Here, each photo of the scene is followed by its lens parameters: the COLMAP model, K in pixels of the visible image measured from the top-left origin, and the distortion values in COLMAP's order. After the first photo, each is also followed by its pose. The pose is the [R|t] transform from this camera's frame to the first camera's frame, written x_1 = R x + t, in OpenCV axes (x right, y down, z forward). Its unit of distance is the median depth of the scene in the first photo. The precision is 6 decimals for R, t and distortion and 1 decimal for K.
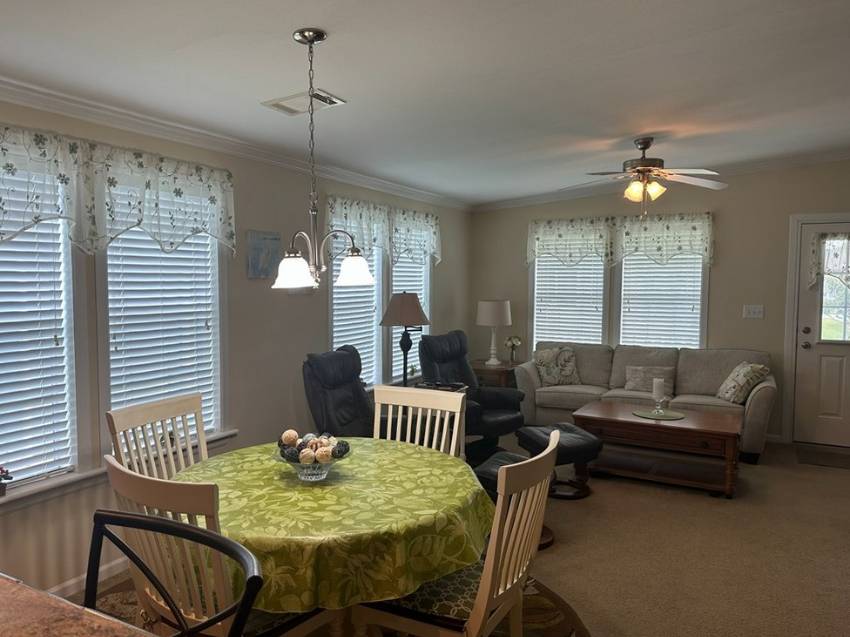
lens RADIAL K [[603.0, 0, 422.4], [0, 603.0, 318.3], [0, 0, 1]] dist [0.062841, -0.080372]
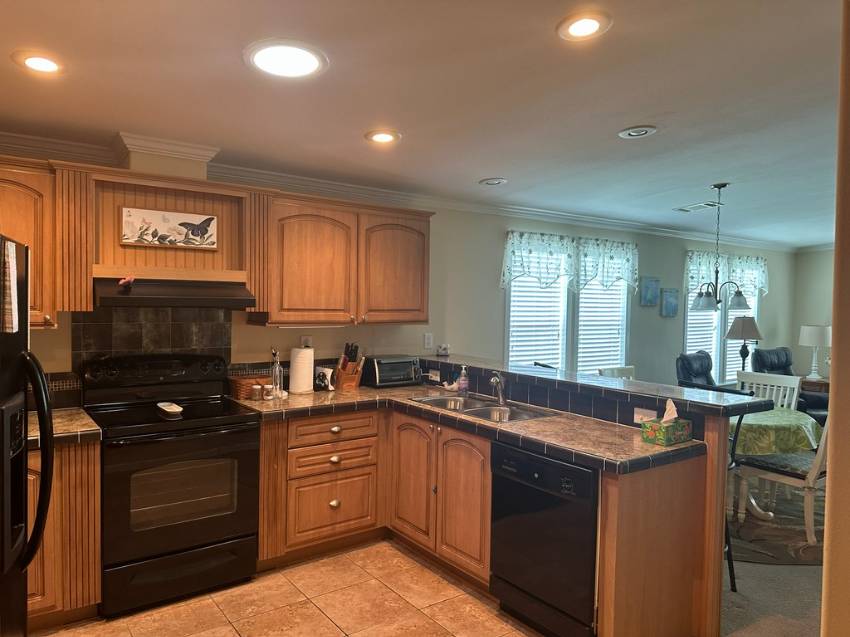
lens RADIAL K [[603.0, 0, 419.5], [0, 603.0, 317.7], [0, 0, 1]] dist [0.062841, -0.080372]
pose [[0.902451, 0.022174, -0.430222, -0.116914], [-0.040780, 0.998587, -0.034074, 0.046823], [0.428859, 0.048294, 0.902080, -0.717571]]
